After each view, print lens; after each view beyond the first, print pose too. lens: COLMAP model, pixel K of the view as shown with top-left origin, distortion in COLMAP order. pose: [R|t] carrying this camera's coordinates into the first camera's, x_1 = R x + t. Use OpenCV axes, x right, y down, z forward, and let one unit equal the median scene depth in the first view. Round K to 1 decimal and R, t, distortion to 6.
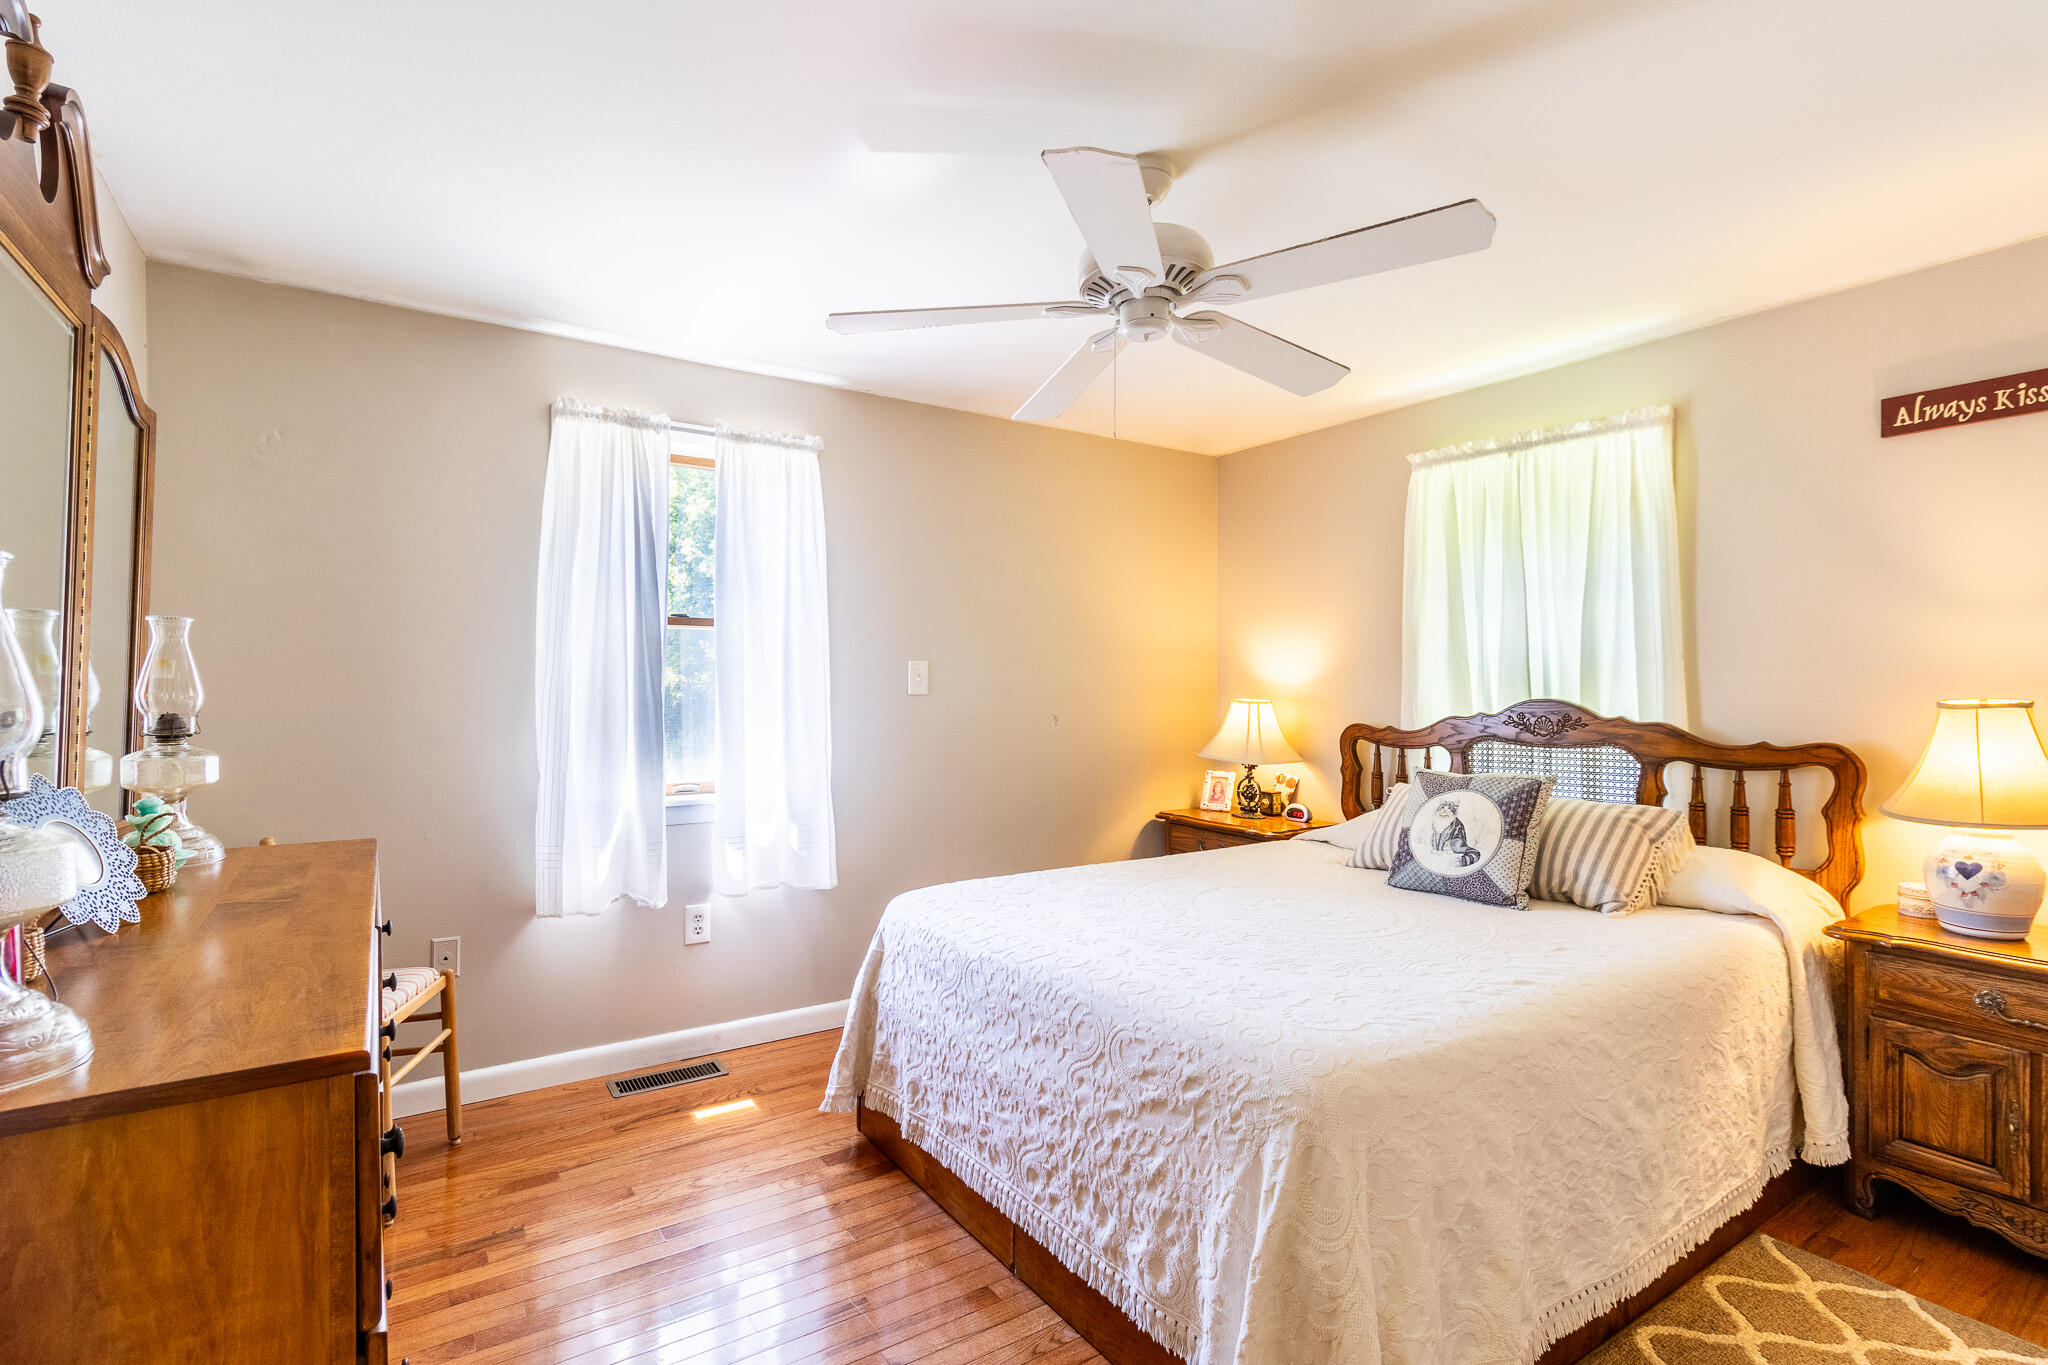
lens RADIAL K [[928.8, 0, 1051.8], [0, 928.8, 661.0], [0, 0, 1]] dist [0.002914, -0.012419]
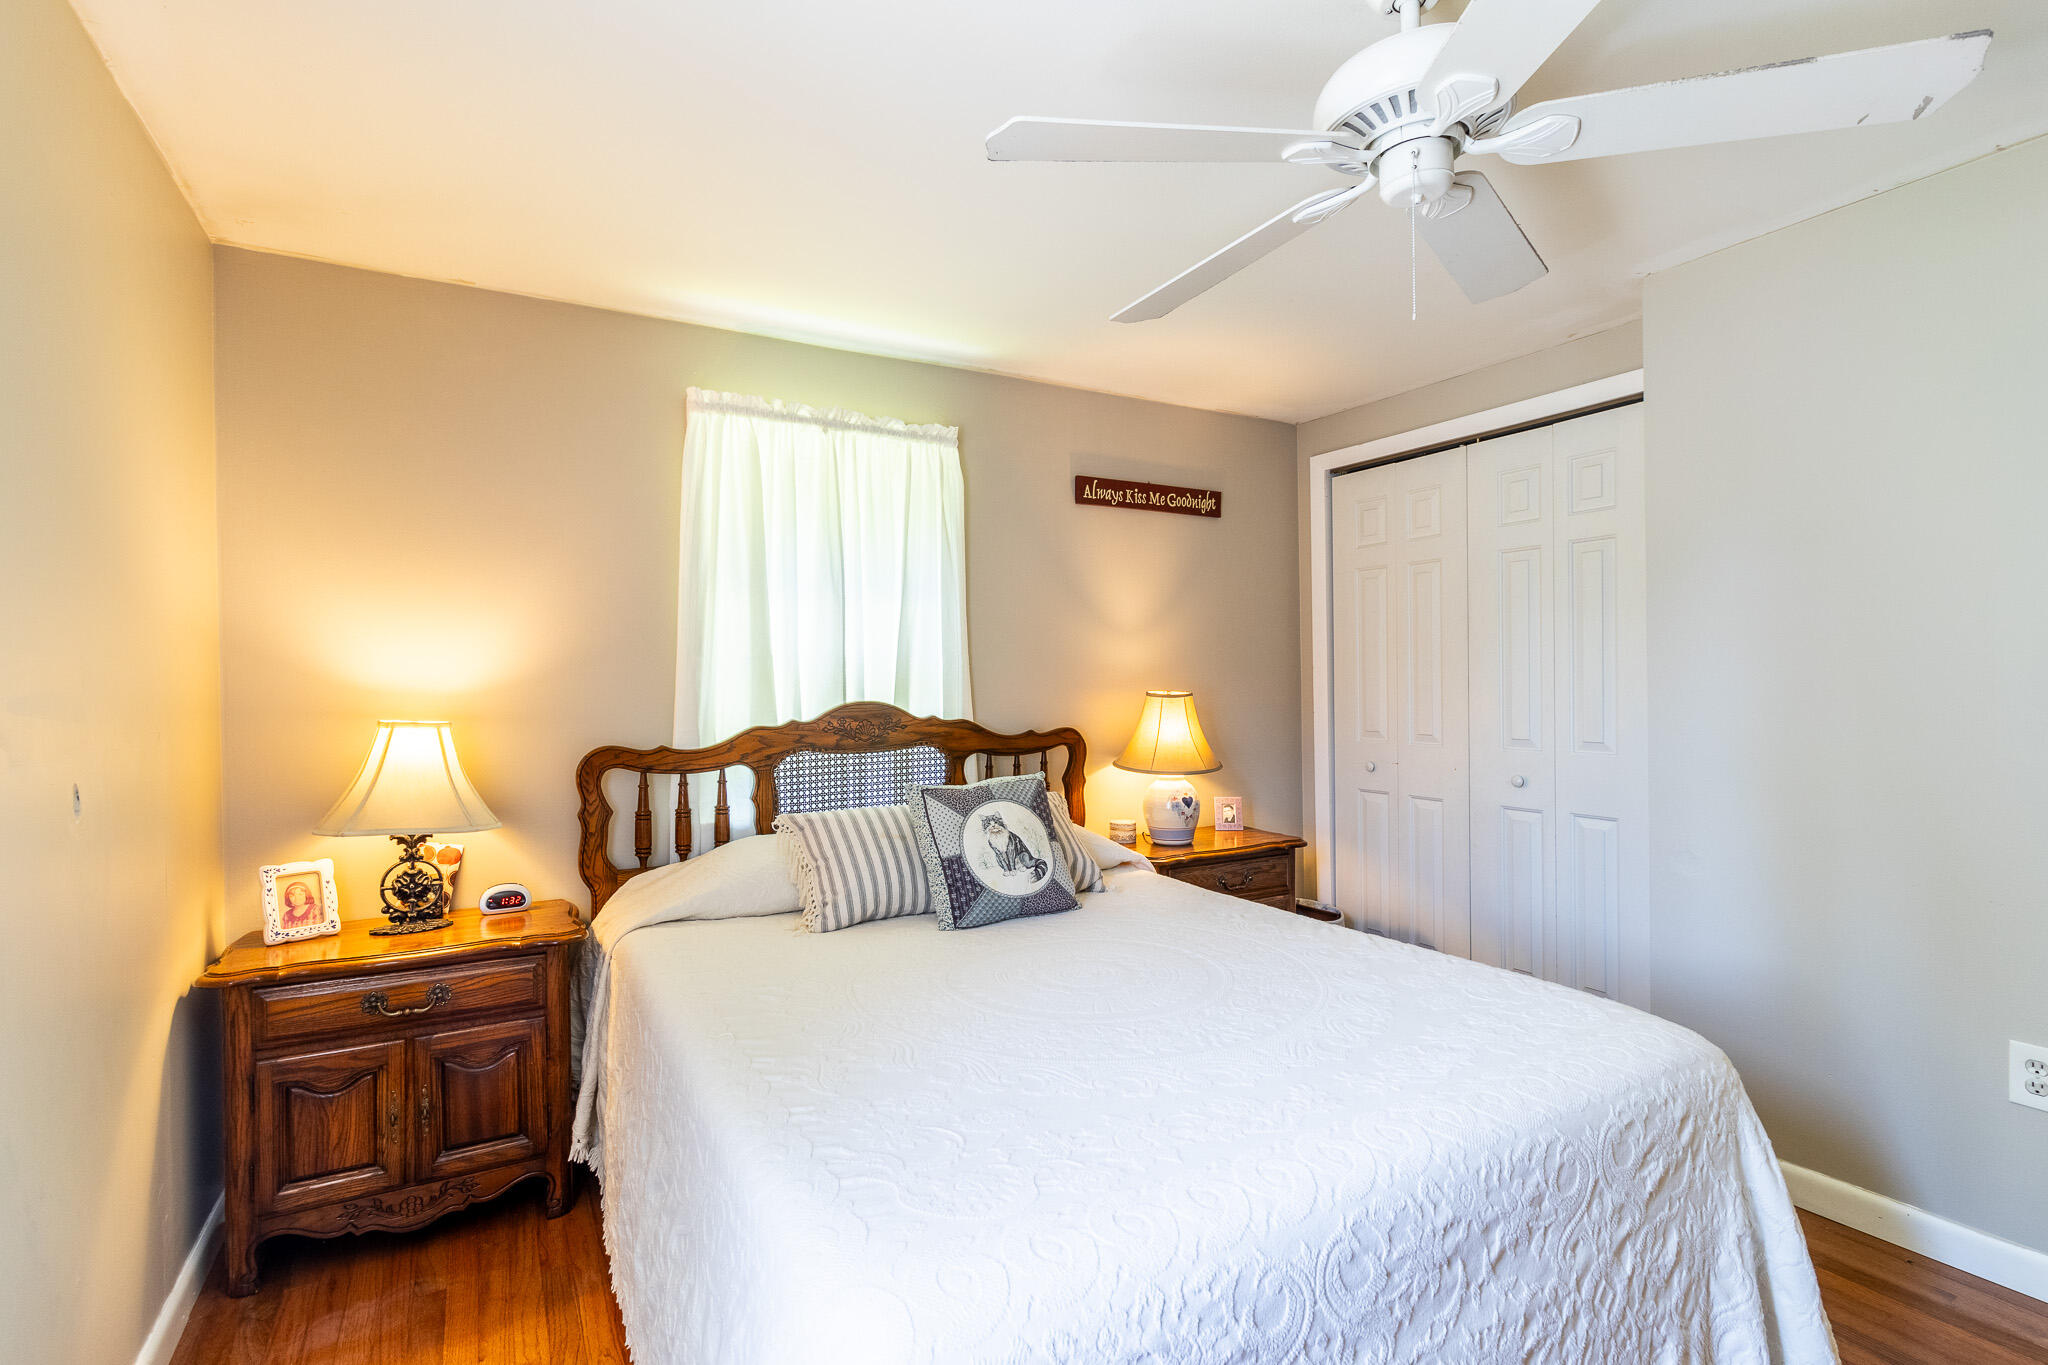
lens RADIAL K [[928.8, 0, 1051.8], [0, 928.8, 661.0], [0, 0, 1]] dist [0.002914, -0.012419]
pose [[0.116966, 0.021987, 0.992892, -0.386139], [-0.010508, 0.999726, -0.020901, 0.017938], [-0.993080, -0.007989, 0.117165, 0.712377]]
